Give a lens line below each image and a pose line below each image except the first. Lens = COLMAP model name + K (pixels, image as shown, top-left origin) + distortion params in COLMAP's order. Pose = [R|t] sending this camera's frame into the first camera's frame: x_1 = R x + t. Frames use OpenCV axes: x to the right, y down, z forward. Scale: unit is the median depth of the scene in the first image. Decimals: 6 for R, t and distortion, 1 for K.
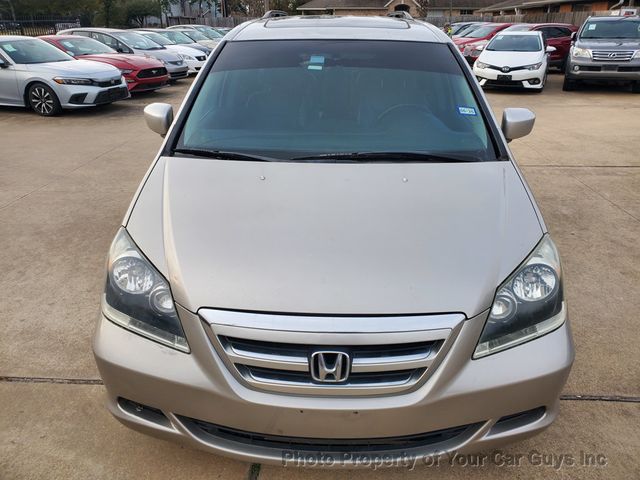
lens RADIAL K [[504.1, 0, 317.4], [0, 504.1, 232.9], [0, 0, 1]] dist [0.005786, 0.002943]
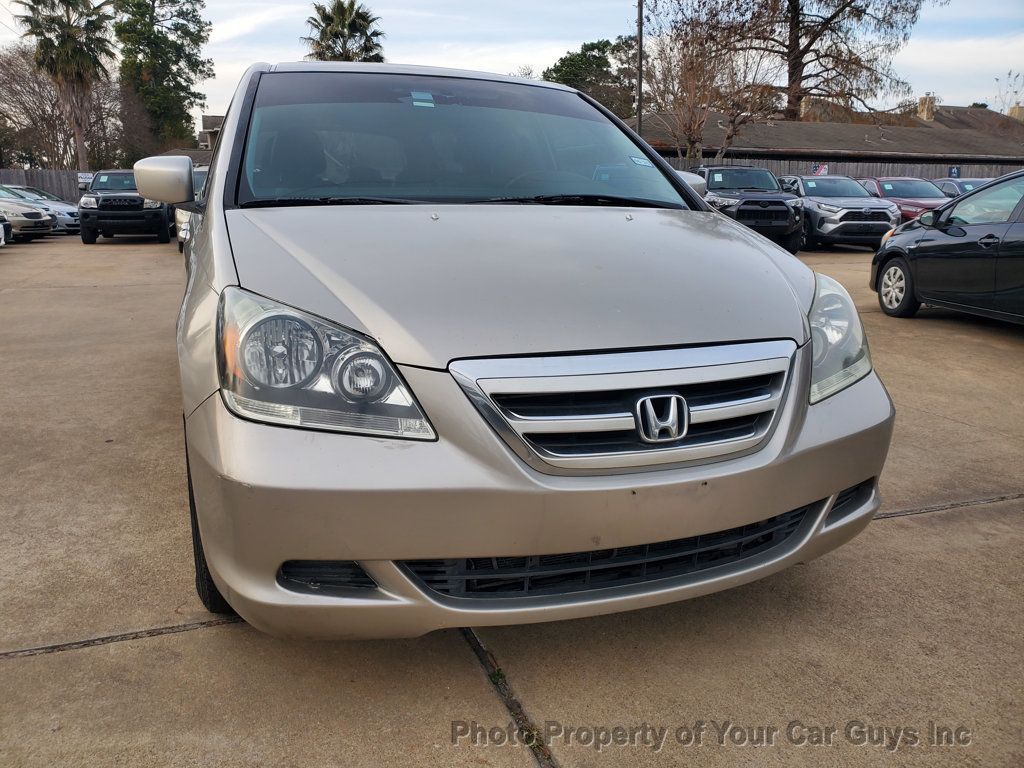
lens RADIAL K [[809.8, 0, 493.7], [0, 809.8, 378.1], [0, 0, 1]] dist [-0.001177, 0.036976]
pose [[0.925288, -0.075431, 0.371688, -0.546126], [0.140023, 0.978728, -0.149952, 0.321985], [-0.352471, 0.190794, 0.916167, 0.073008]]
